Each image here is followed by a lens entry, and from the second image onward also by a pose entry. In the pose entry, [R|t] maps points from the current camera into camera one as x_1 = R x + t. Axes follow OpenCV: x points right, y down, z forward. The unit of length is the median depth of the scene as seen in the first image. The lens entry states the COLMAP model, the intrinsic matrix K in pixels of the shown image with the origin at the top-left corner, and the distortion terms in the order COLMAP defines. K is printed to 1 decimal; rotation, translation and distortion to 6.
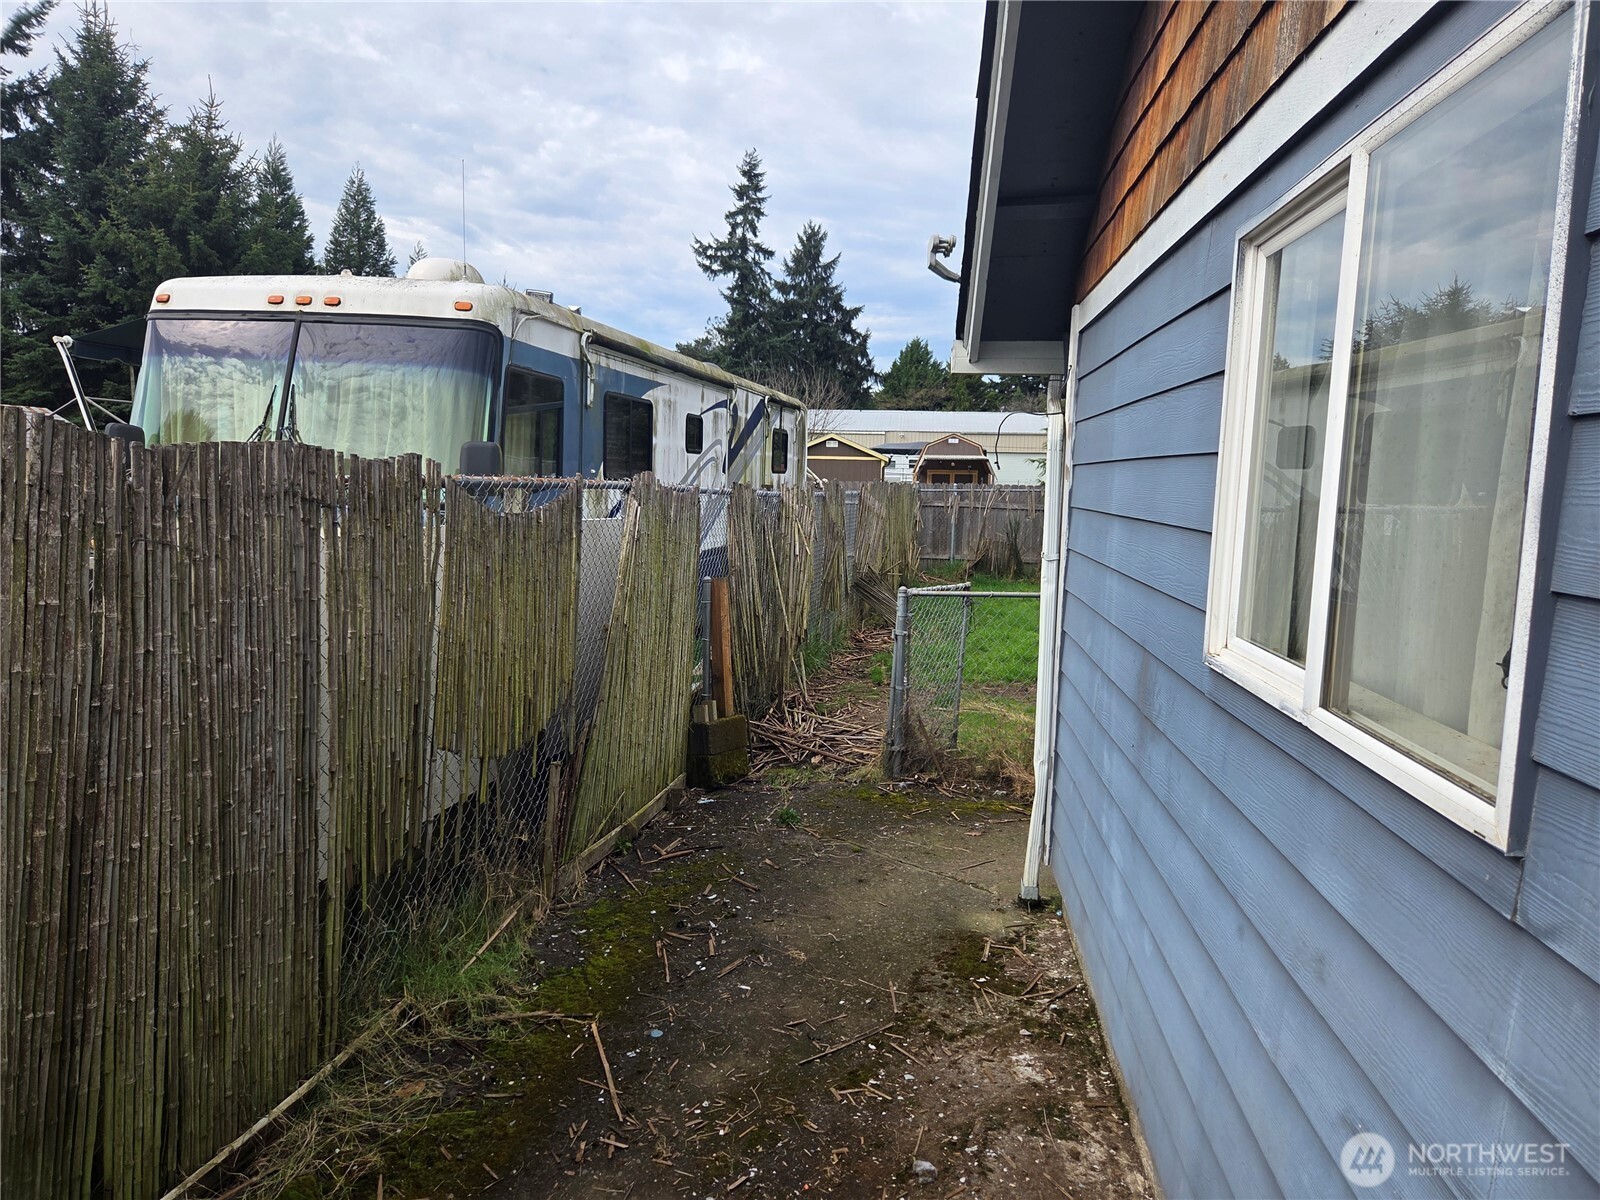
lens RADIAL K [[1070.7, 0, 801.9], [0, 1070.7, 600.3], [0, 0, 1]] dist [0.066853, -0.050033]
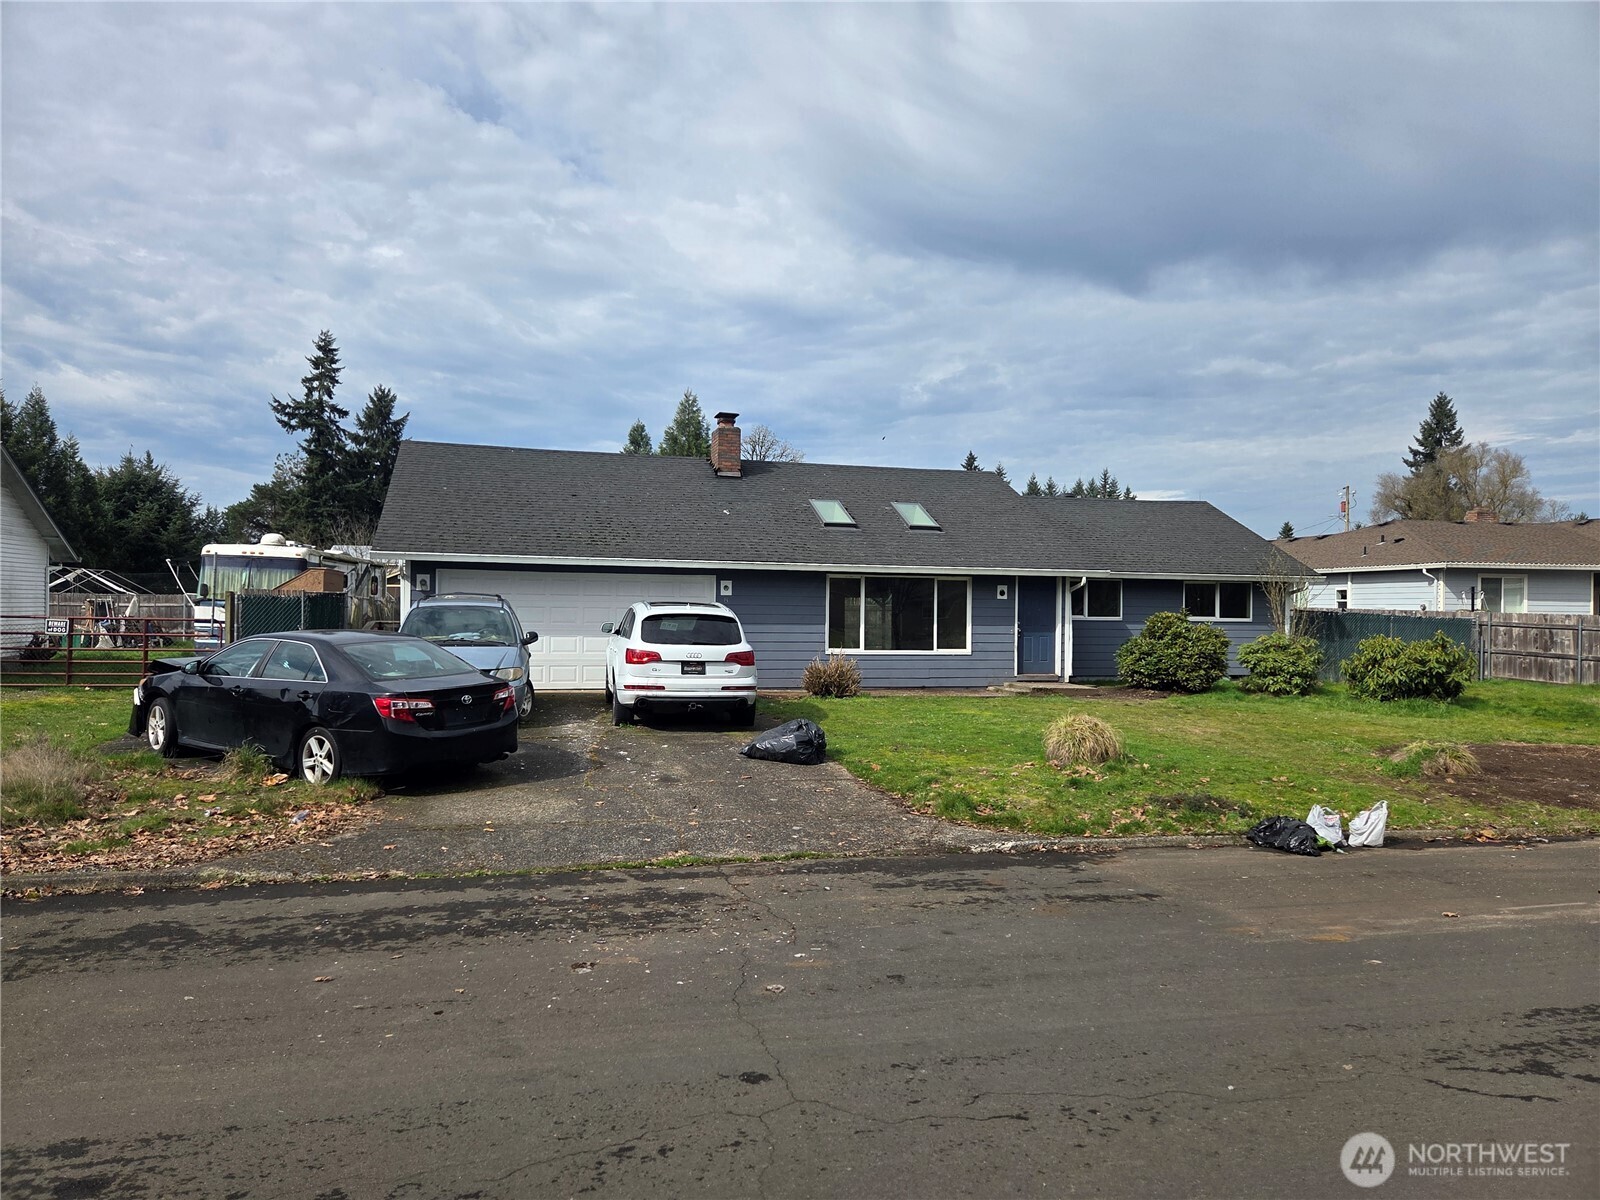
lens RADIAL K [[1070.7, 0, 801.2], [0, 1070.7, 594.5], [0, 0, 1]] dist [0.066853, -0.050033]
pose [[0.929446, -0.010690, 0.368803, -0.004314], [0.054257, 0.992673, -0.107964, 0.032238], [-0.364946, 0.120357, 0.923216, -0.263307]]
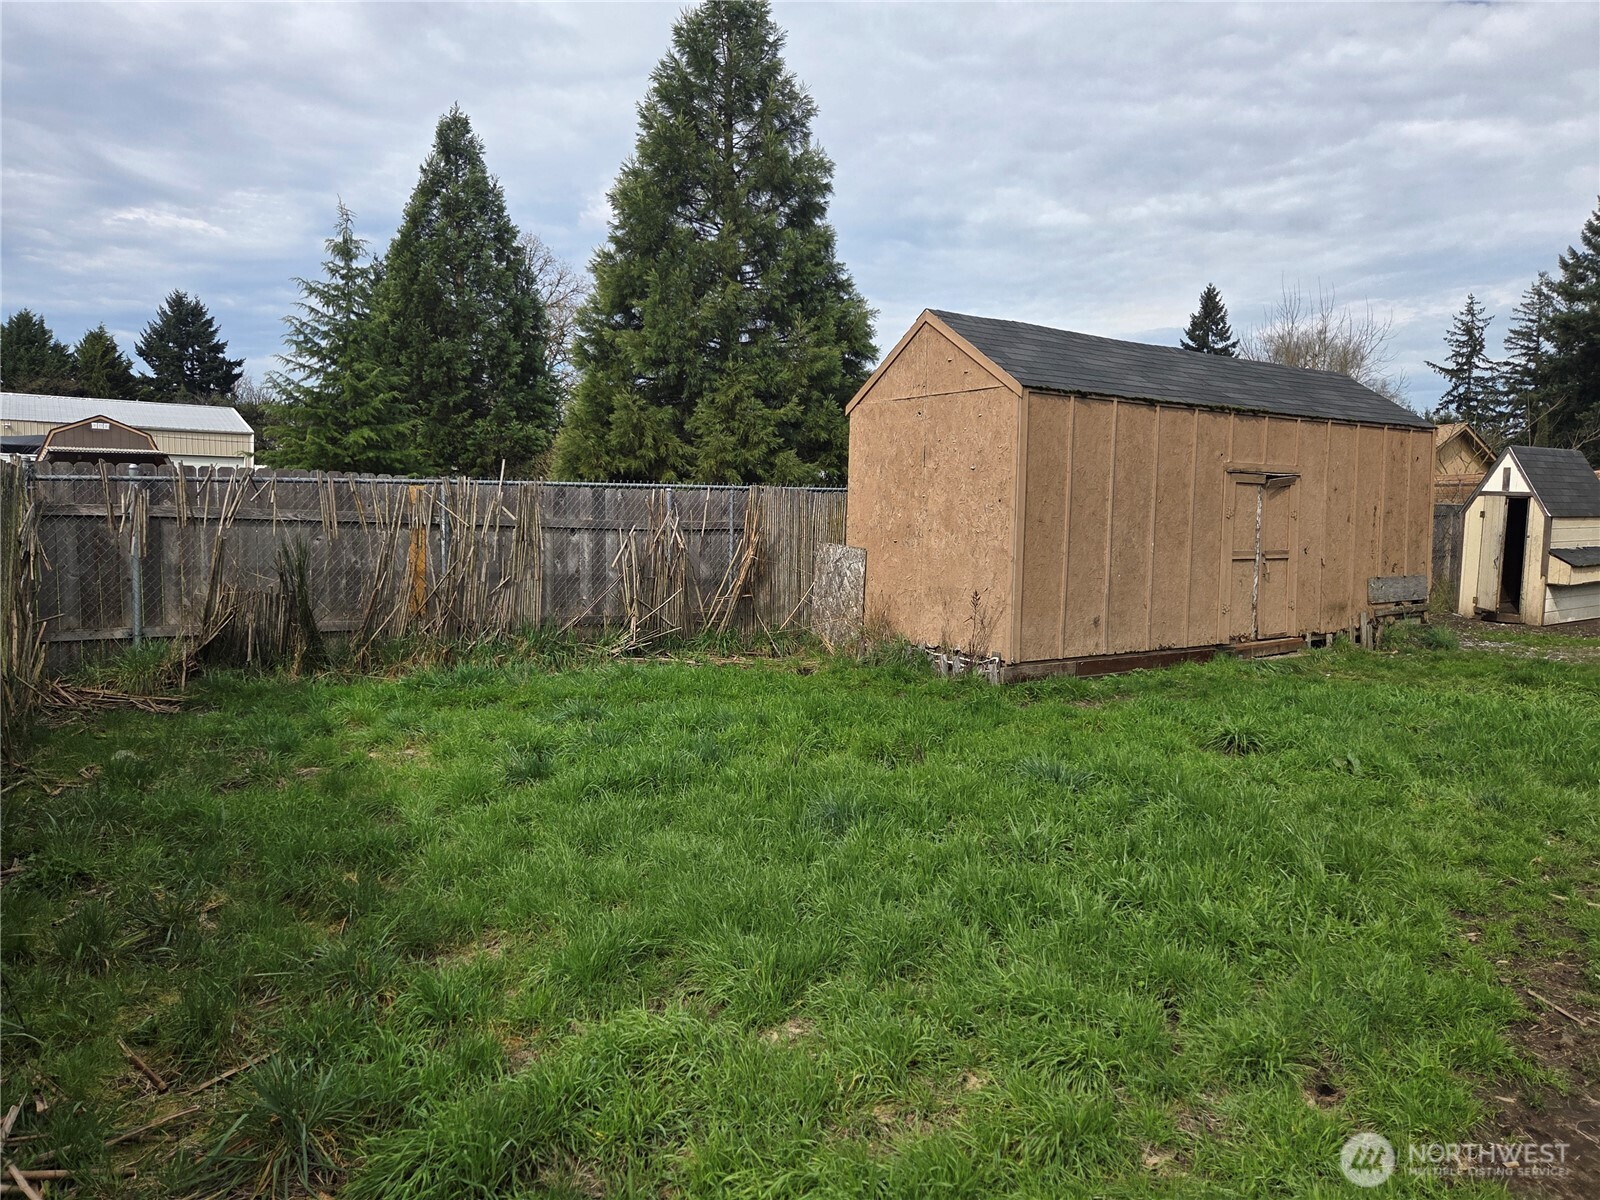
lens RADIAL K [[1070.7, 0, 796.8], [0, 1070.7, 598.9], [0, 0, 1]] dist [0.066853, -0.050033]
pose [[0.759758, -0.065420, 0.646906, 0.019707], [0.077801, 0.996924, 0.009444, -0.012822], [-0.645534, 0.043155, 0.762511, 0.166034]]
